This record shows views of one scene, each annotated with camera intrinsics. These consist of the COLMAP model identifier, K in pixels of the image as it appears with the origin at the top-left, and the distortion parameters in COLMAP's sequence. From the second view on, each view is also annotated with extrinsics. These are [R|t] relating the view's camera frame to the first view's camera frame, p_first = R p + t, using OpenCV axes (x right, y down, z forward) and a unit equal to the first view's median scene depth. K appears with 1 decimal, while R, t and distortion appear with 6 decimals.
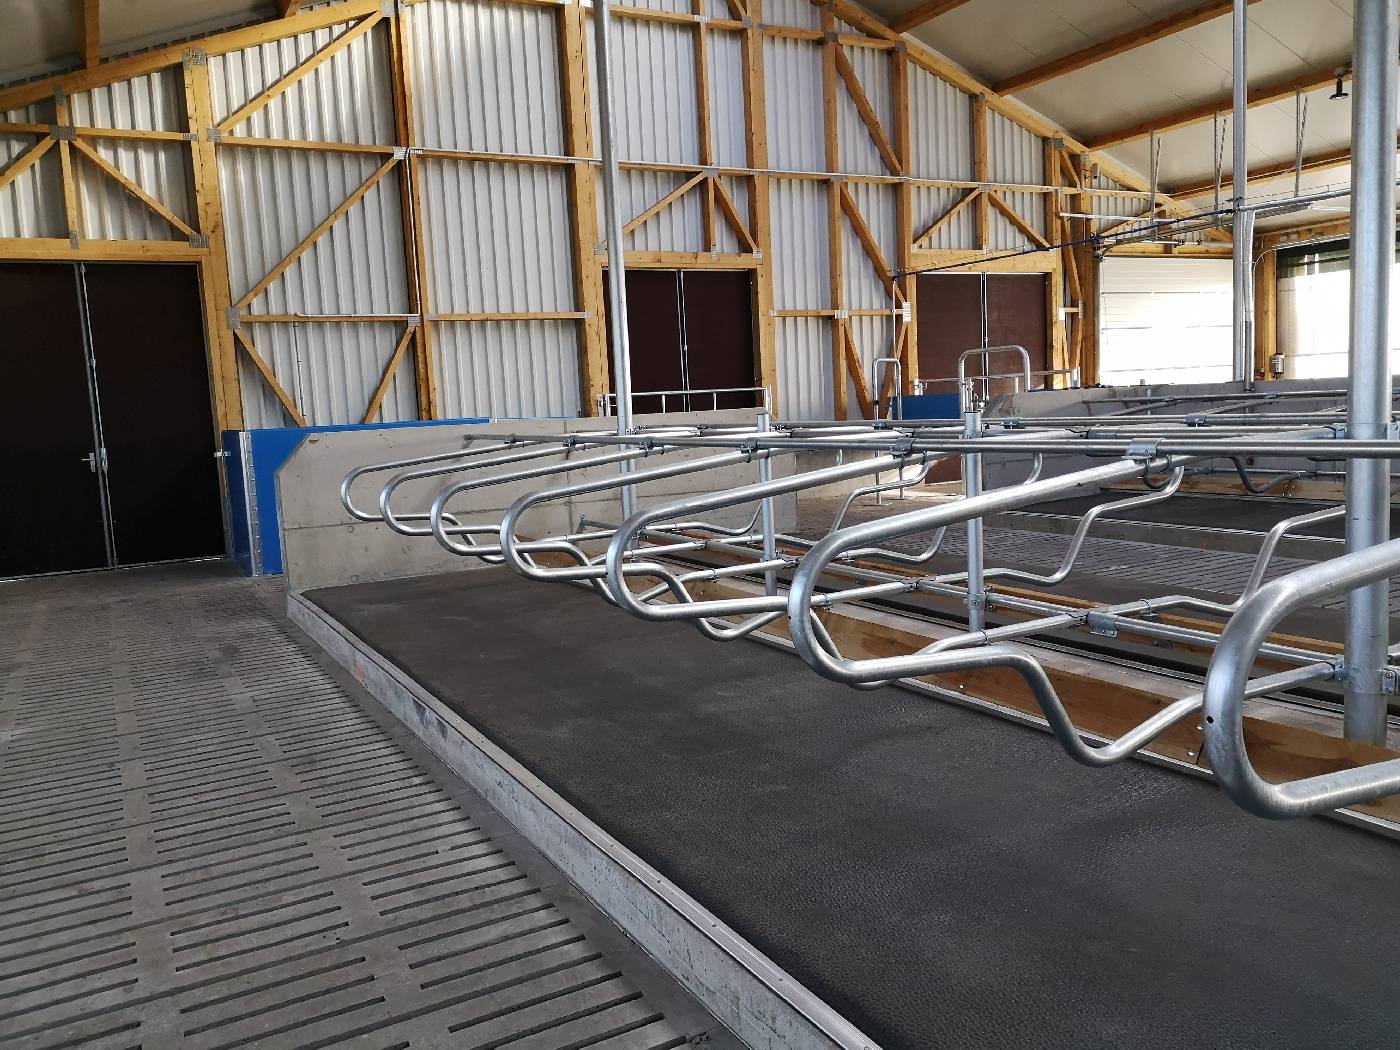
lens RADIAL K [[1085.1, 0, 700.0], [0, 1085.1, 525.0], [0, 0, 1]] dist [0.000004, 0.000461]
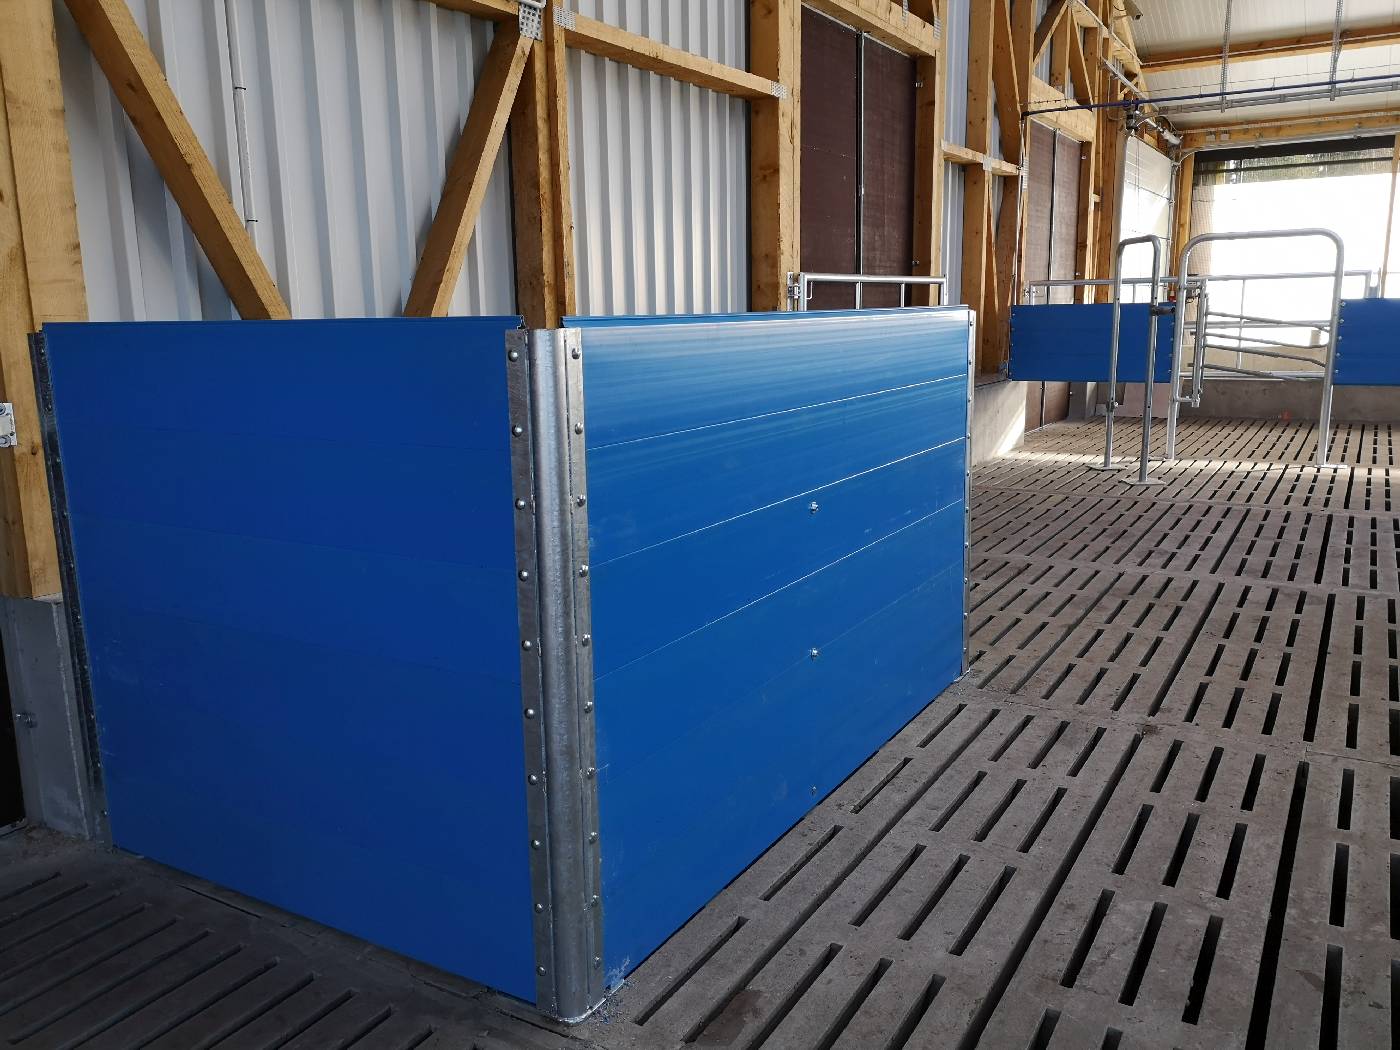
lens RADIAL K [[1113.4, 0, 700.0], [0, 1113.4, 525.0], [0, 0, 1]] dist [0.006726, 0.002090]
pose [[0.864855, -0.060095, 0.498412, -0.302595], [0.030069, 0.997228, 0.068063, -0.036581], [-0.501121, -0.043878, 0.864264, 0.488088]]
